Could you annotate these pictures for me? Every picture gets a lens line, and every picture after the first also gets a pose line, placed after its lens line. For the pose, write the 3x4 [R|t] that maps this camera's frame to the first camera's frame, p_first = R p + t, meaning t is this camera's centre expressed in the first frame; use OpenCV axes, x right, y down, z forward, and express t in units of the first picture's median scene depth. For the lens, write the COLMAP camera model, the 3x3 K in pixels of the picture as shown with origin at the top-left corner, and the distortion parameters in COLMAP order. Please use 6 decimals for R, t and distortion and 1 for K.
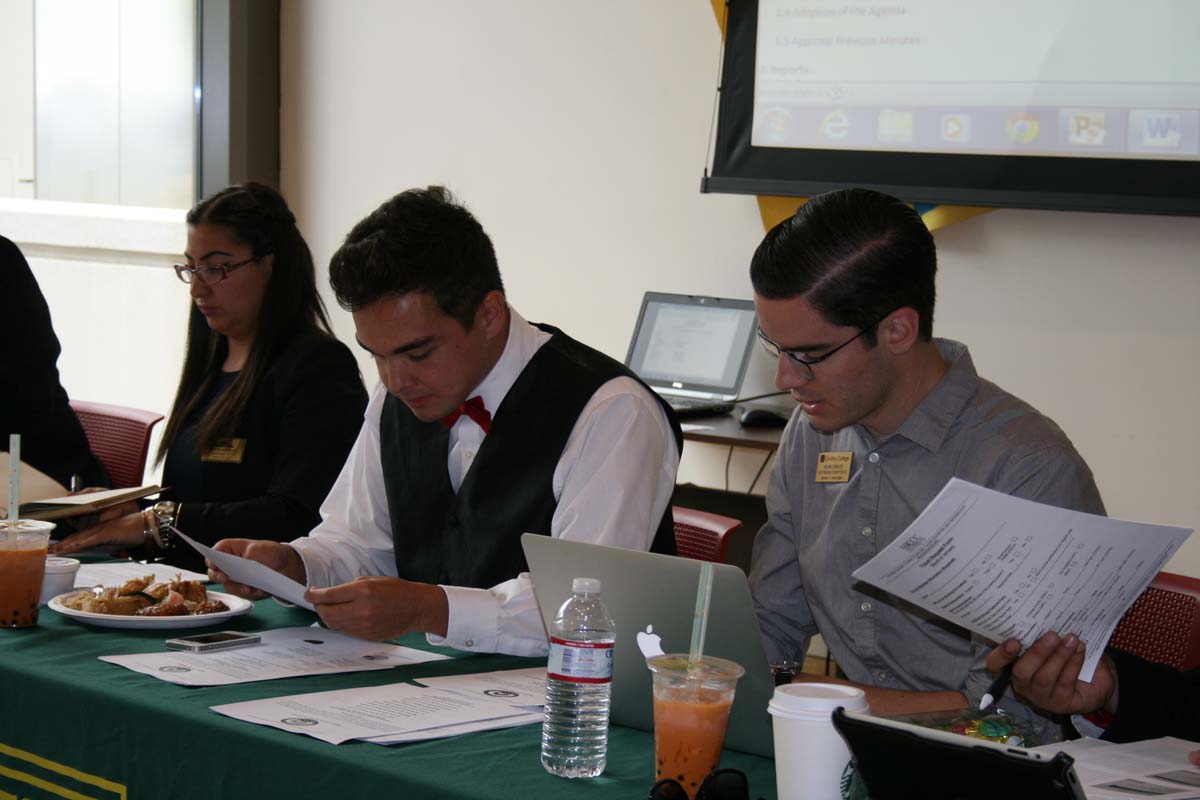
lens RADIAL K [[2797.3, 0, 602.3], [0, 2797.3, 400.1], [0, 0, 1]] dist [0.003740, 0.000000]
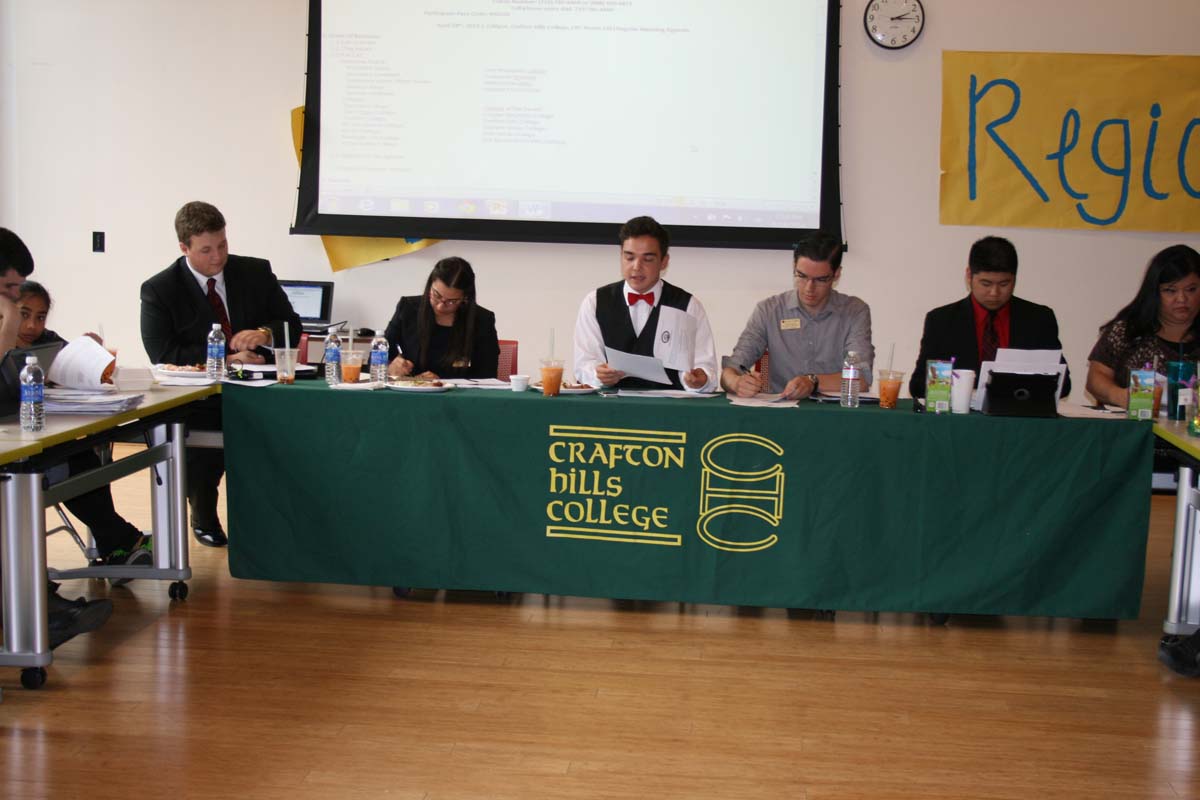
lens RADIAL K [[1651.8, 0, 596.2], [0, 1651.8, 401.6], [0, 0, 1]] dist [-0.071410, 0.000000]
pose [[0.765224, -0.075381, 0.639335, -0.665272], [0.050344, 0.997087, 0.057305, -0.004546], [-0.641792, -0.011664, 0.766790, -0.174130]]
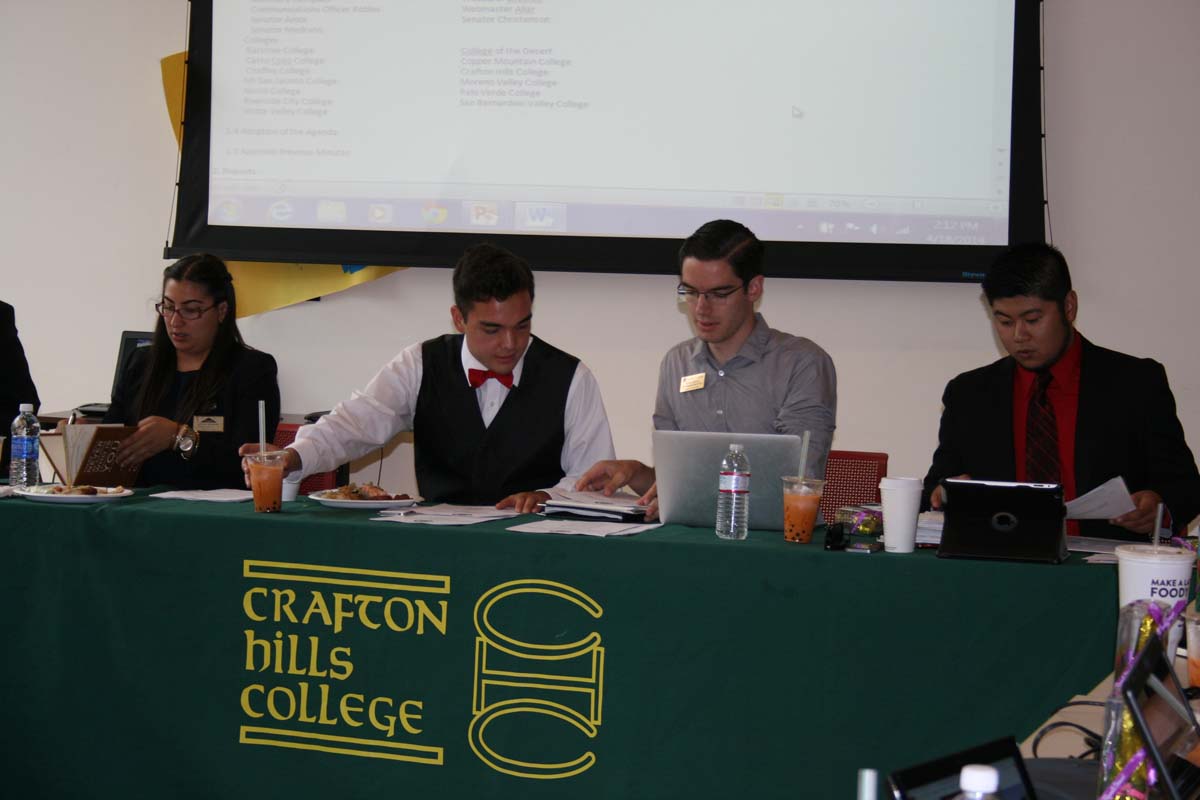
lens RADIAL K [[2797.3, 0, 608.3], [0, 2797.3, 400.2], [0, 0, 1]] dist [0.003740, 0.000000]
pose [[0.884956, -0.033631, 0.464458, -0.441135], [0.042374, 0.999067, -0.008395, 0.017705], [-0.463742, 0.027110, 0.885555, -0.344538]]
